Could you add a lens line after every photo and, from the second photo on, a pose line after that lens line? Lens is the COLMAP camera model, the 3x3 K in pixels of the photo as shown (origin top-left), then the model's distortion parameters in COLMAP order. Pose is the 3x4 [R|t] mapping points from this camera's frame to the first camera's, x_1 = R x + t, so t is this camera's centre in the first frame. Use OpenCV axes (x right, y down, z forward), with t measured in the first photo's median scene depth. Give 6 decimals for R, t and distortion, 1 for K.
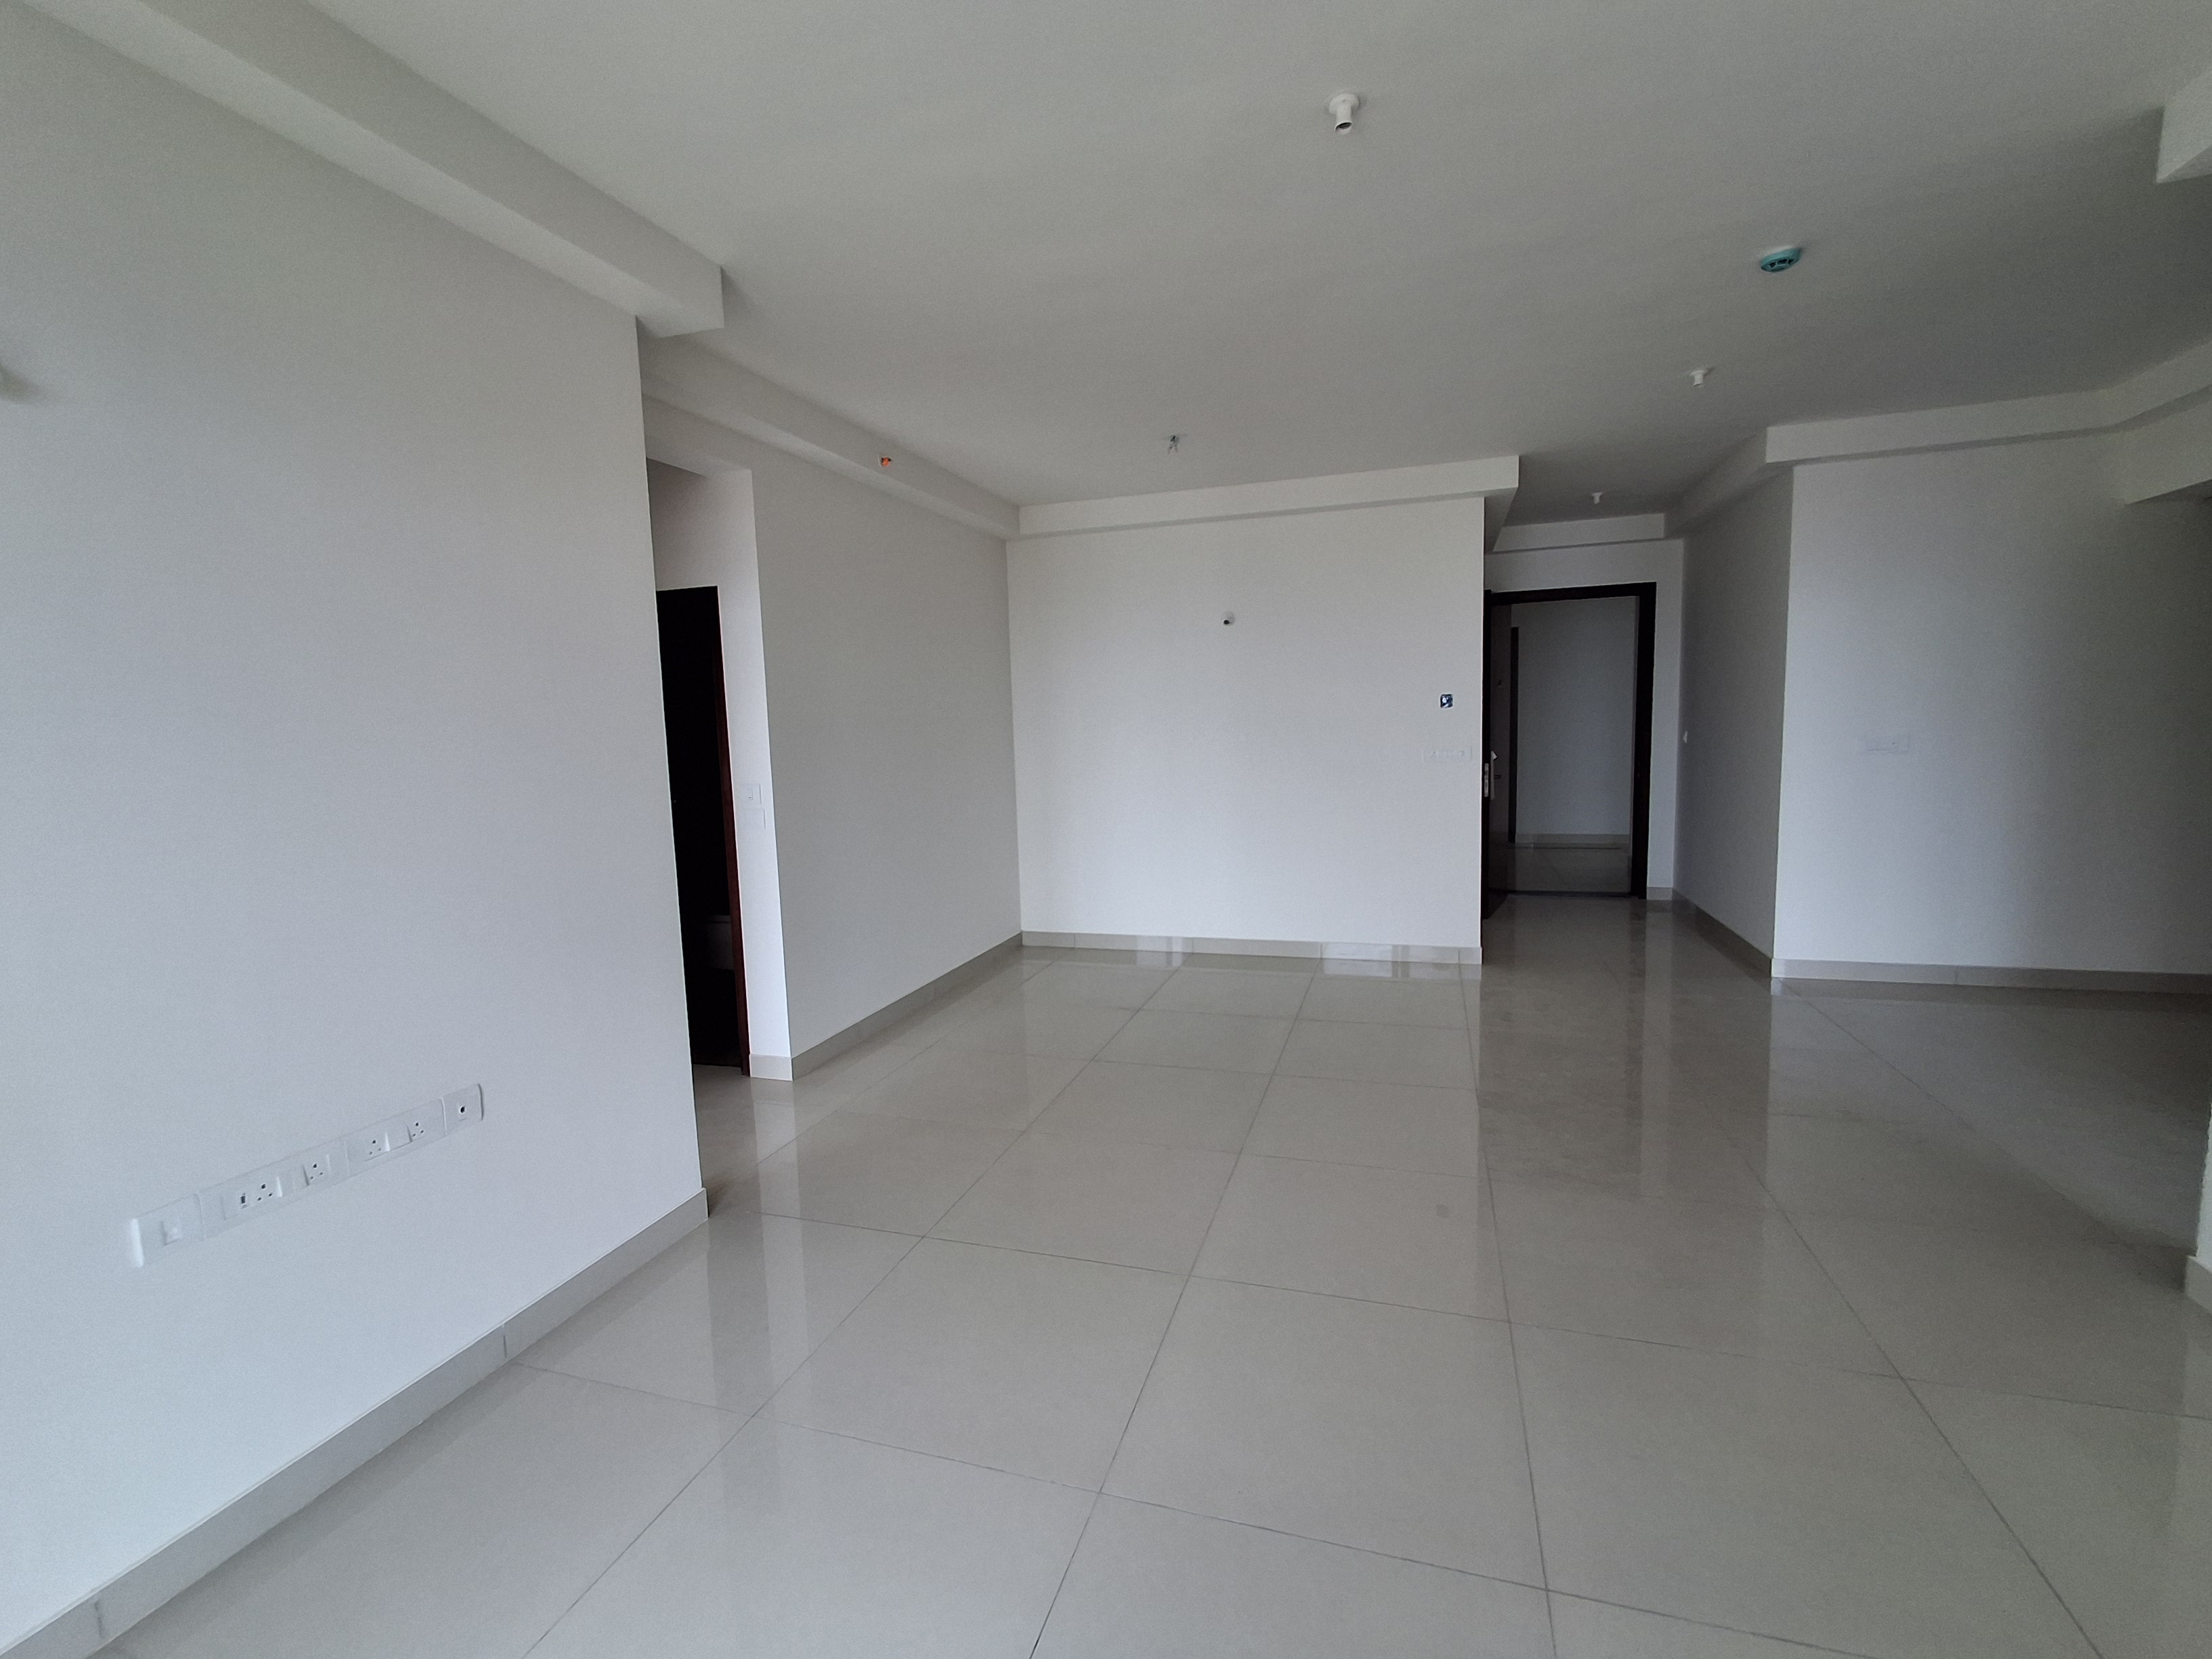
lens RADIAL K [[1026.0, 0, 1087.1], [0, 1026.0, 832.7], [0, 0, 1]] dist [-0.001584, 0.015762]
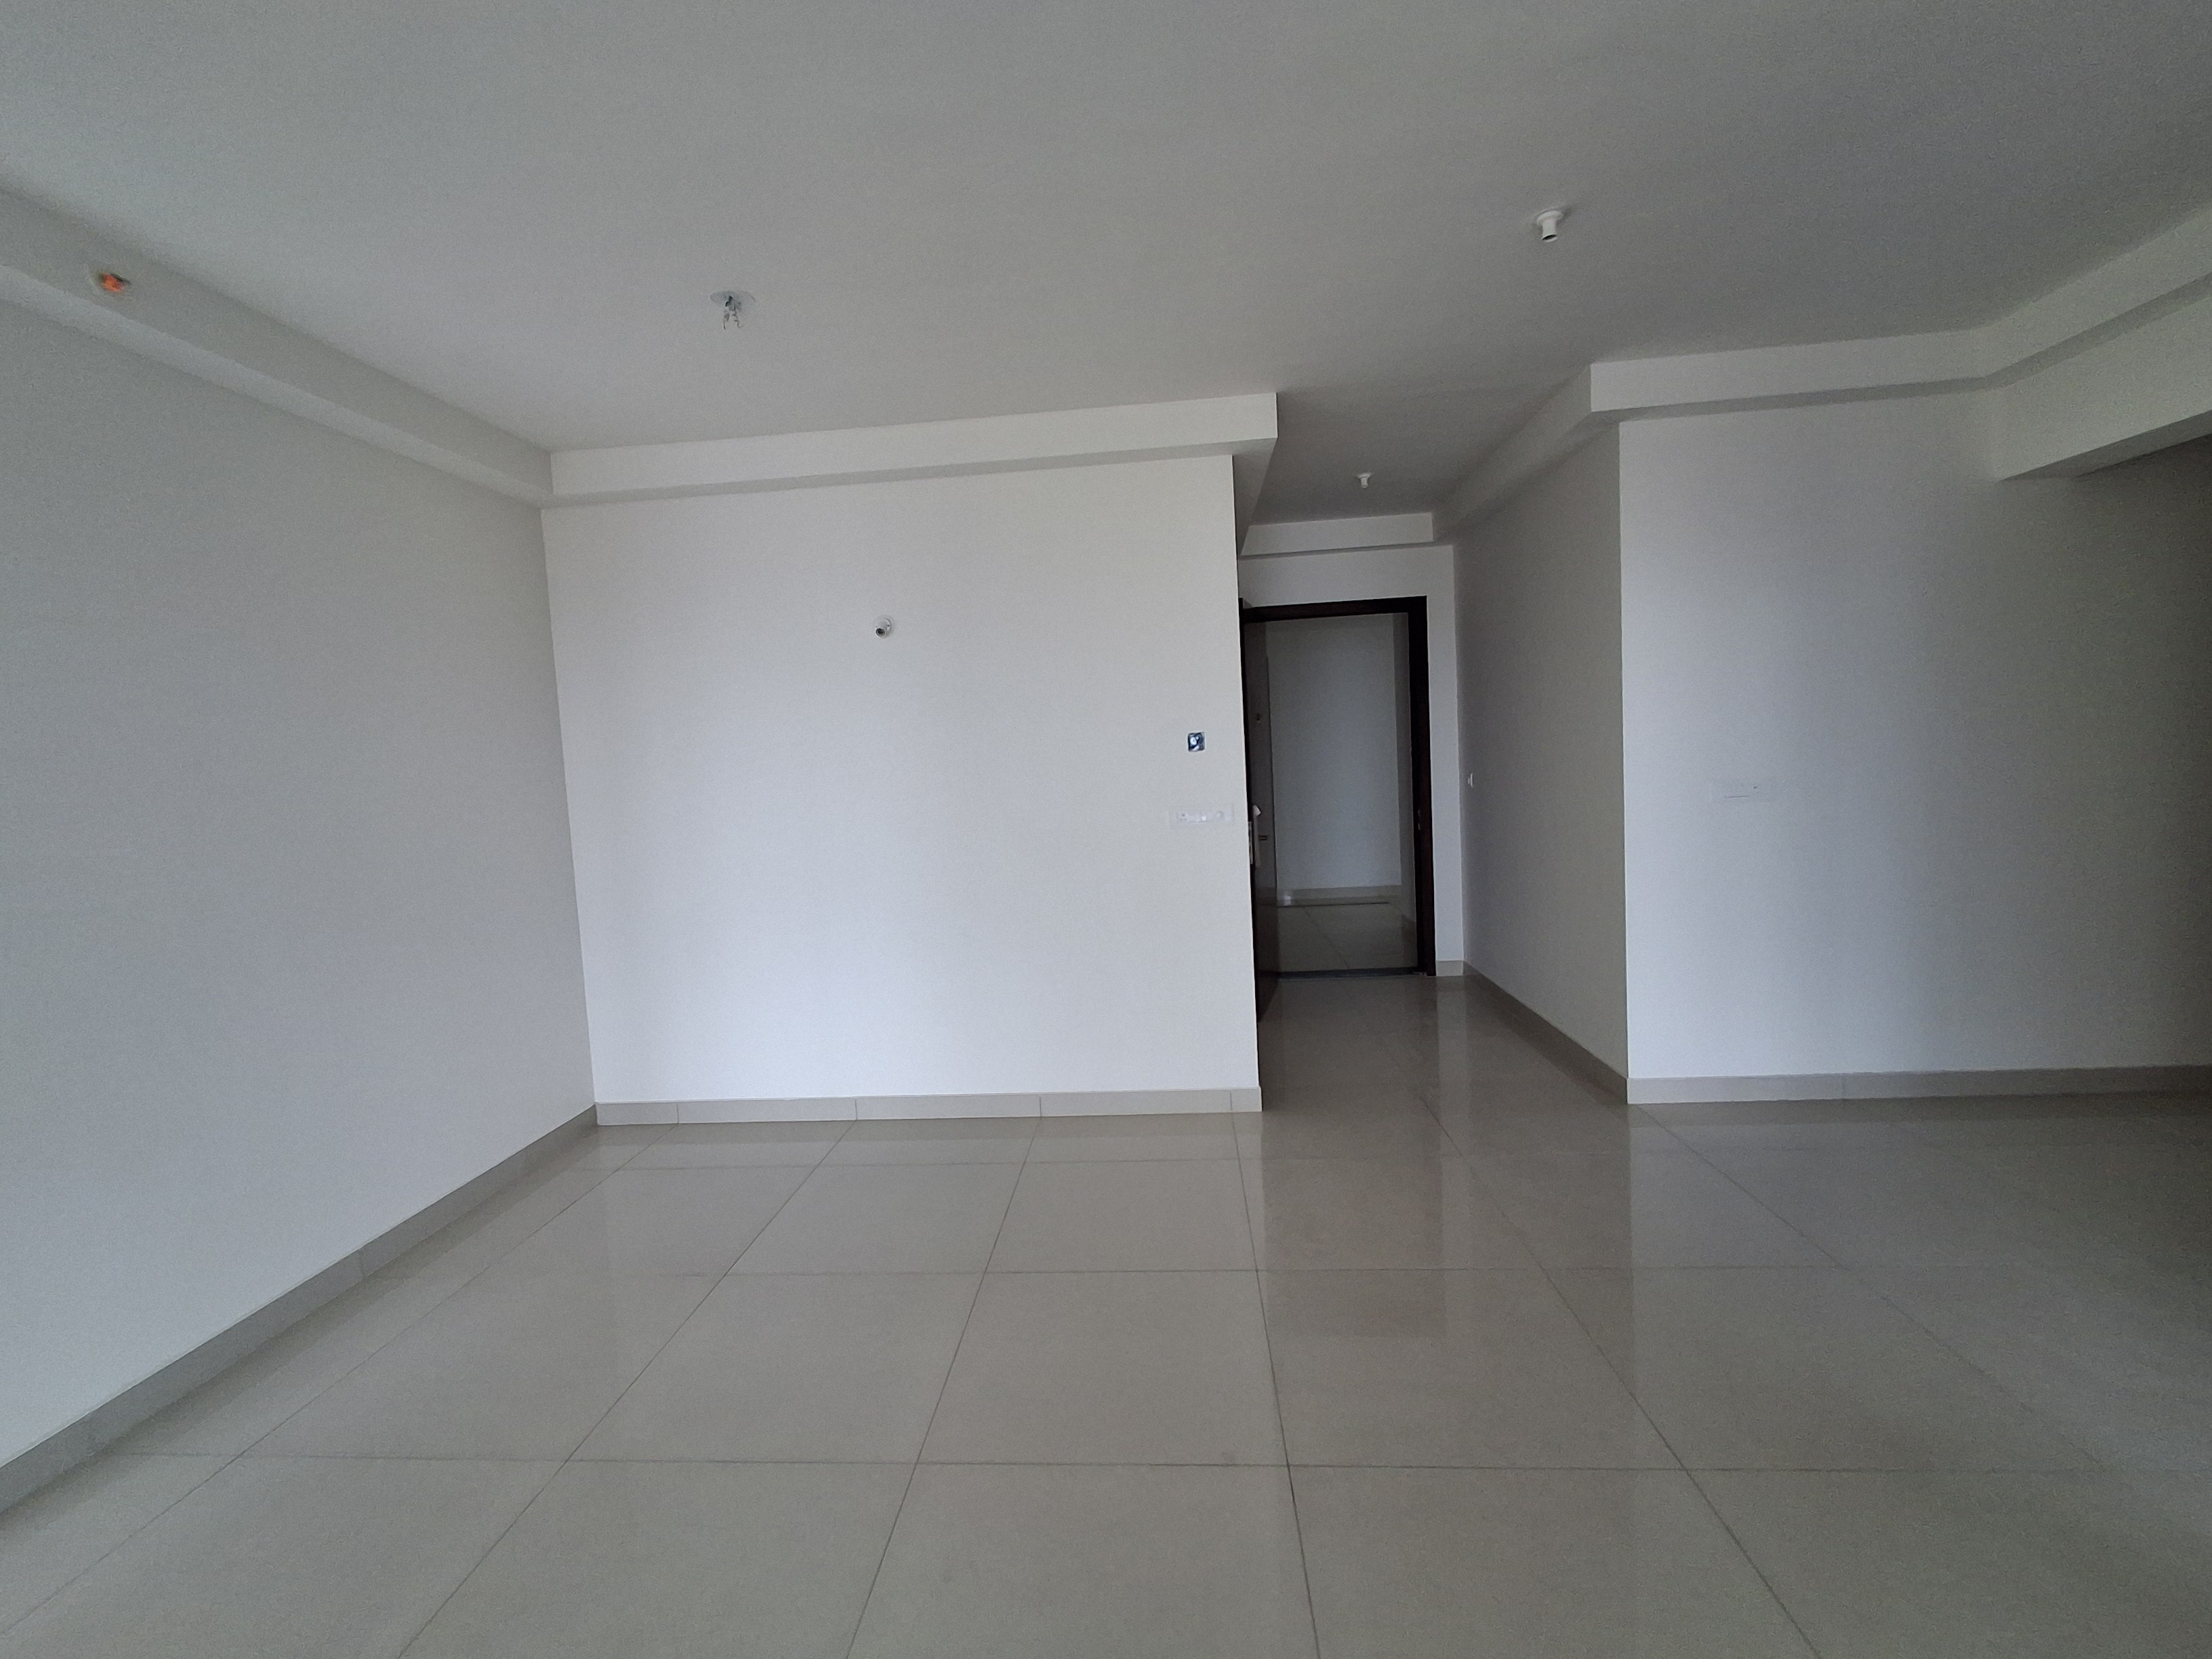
lens RADIAL K [[1026.0, 0, 1087.1], [0, 1026.0, 832.7], [0, 0, 1]] dist [-0.001584, 0.015762]
pose [[0.973171, -0.037124, 0.227070, 0.107035], [0.046906, 0.998183, -0.037835, -0.039713], [-0.225253, 0.047471, 0.973143, 0.309834]]
